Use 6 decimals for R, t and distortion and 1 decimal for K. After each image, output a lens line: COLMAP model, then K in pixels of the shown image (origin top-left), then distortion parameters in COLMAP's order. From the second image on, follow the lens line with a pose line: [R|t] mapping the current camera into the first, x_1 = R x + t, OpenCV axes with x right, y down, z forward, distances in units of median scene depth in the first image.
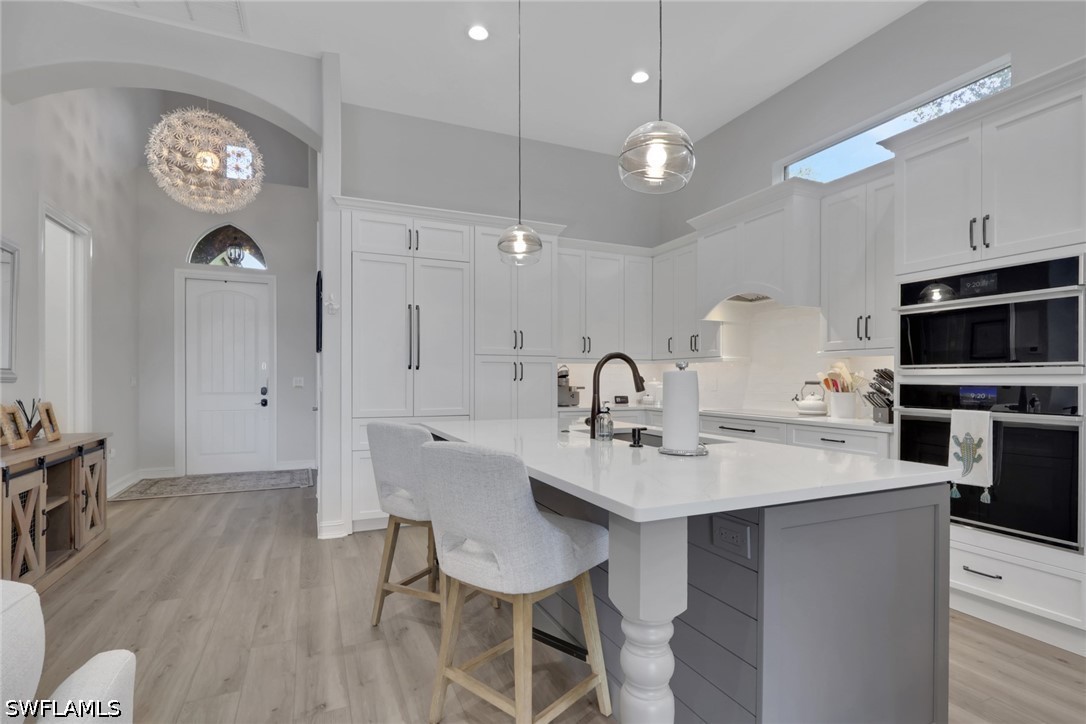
lens RADIAL K [[522.3, 0, 541.4], [0, 522.3, 379.2], [0, 0, 1]] dist [-0.005421, -0.000412]
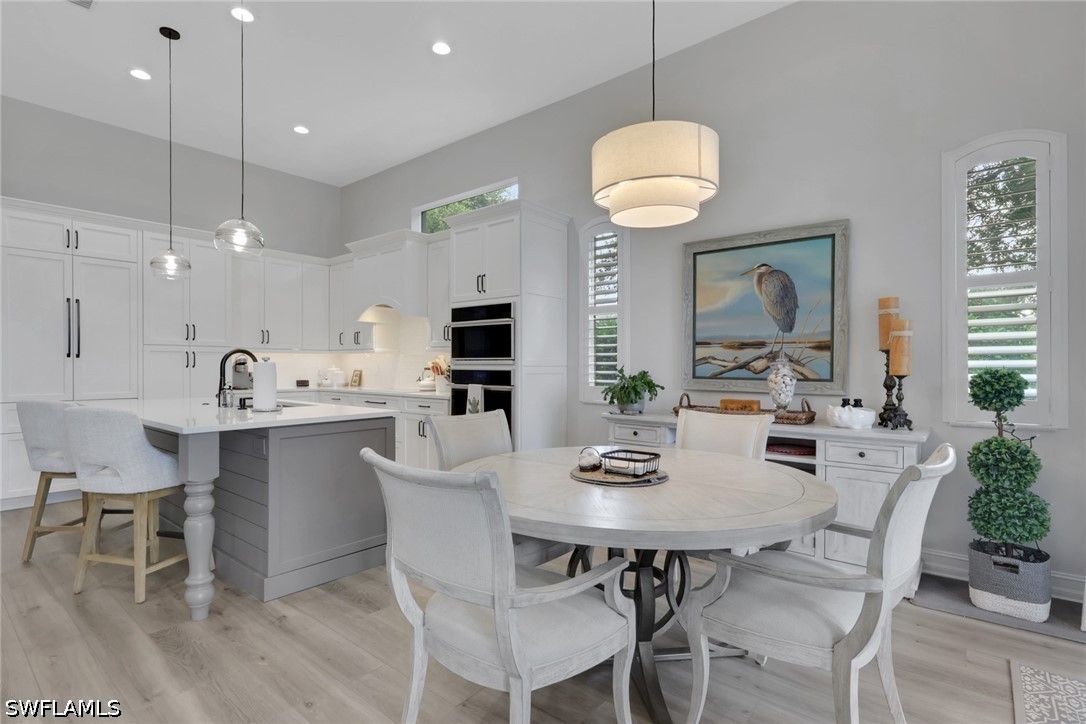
lens RADIAL K [[522.3, 0, 542.1], [0, 522.3, 368.3], [0, 0, 1]] dist [-0.005421, -0.000412]
pose [[0.891436, -0.001832, 0.453143, 0.138628], [-0.000980, 0.999982, 0.005970, -0.003131], [-0.453146, -0.005766, 0.891418, -0.419479]]
